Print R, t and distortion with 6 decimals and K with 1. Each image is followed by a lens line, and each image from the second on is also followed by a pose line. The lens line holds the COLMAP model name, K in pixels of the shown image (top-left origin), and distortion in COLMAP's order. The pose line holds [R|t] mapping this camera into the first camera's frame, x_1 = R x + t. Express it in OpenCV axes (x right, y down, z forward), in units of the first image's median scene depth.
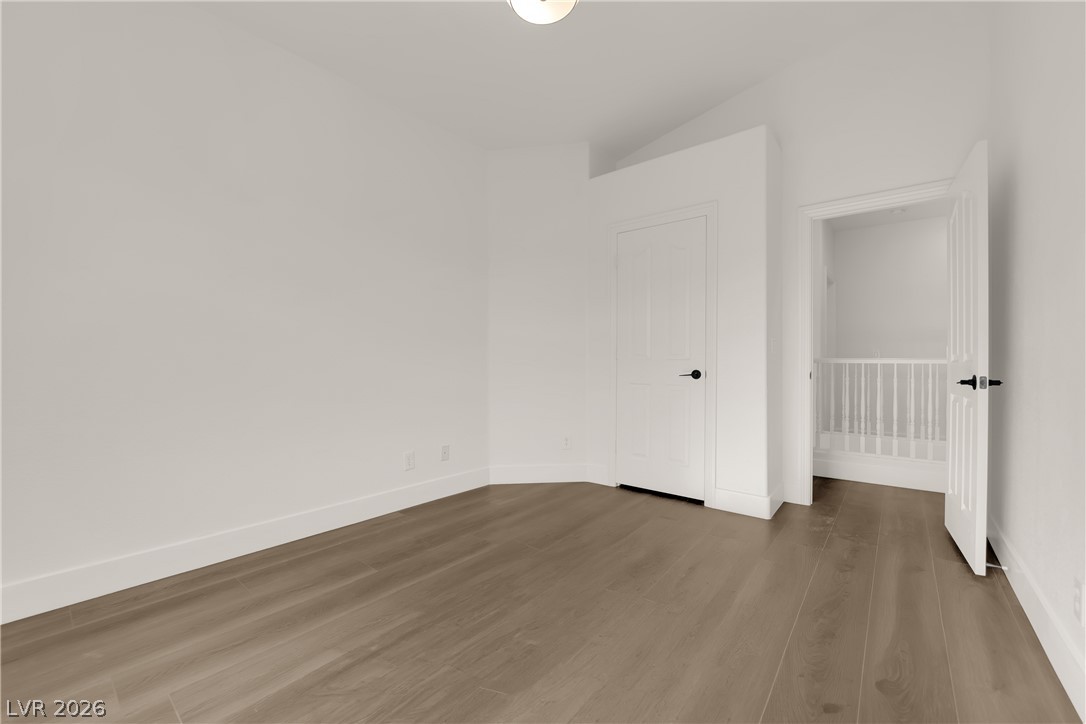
lens RADIAL K [[437.0, 0, 545.0], [0, 437.0, 363.4], [0, 0, 1]] dist [-0.000464, -0.000015]
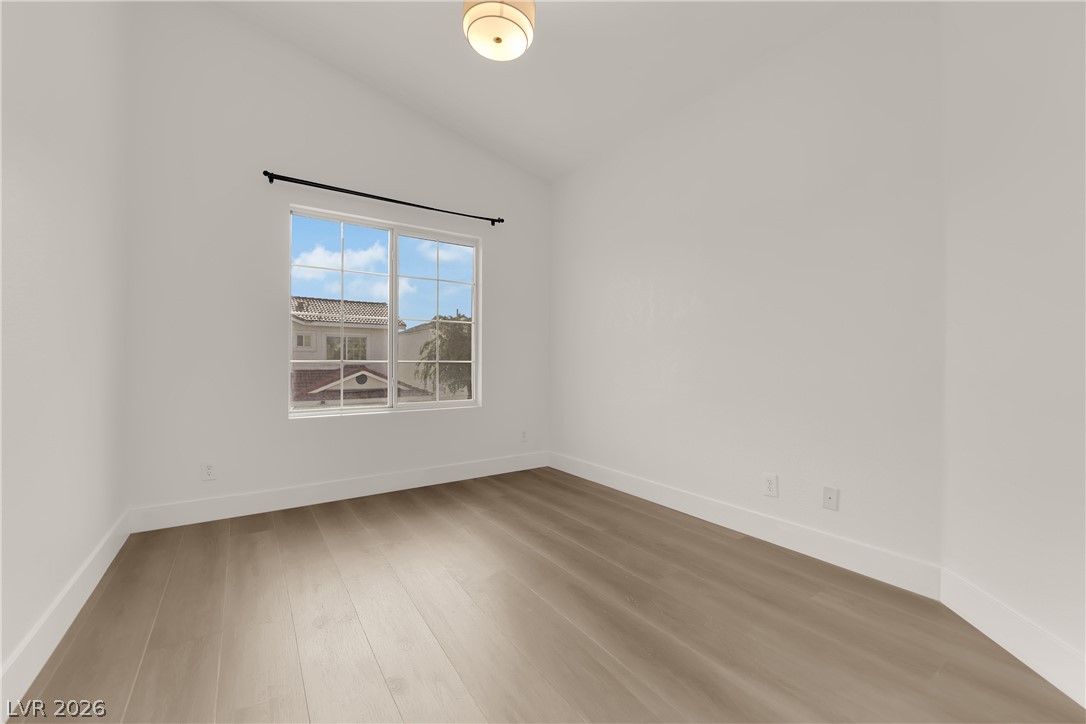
lens RADIAL K [[437.0, 0, 545.0], [0, 437.0, 363.4], [0, 0, 1]] dist [-0.000464, -0.000015]
pose [[-0.292874, -0.007575, -0.956121, 0.630598], [-0.004969, 0.999967, -0.006400, 0.000072], [0.956138, 0.002876, -0.292902, 0.874424]]
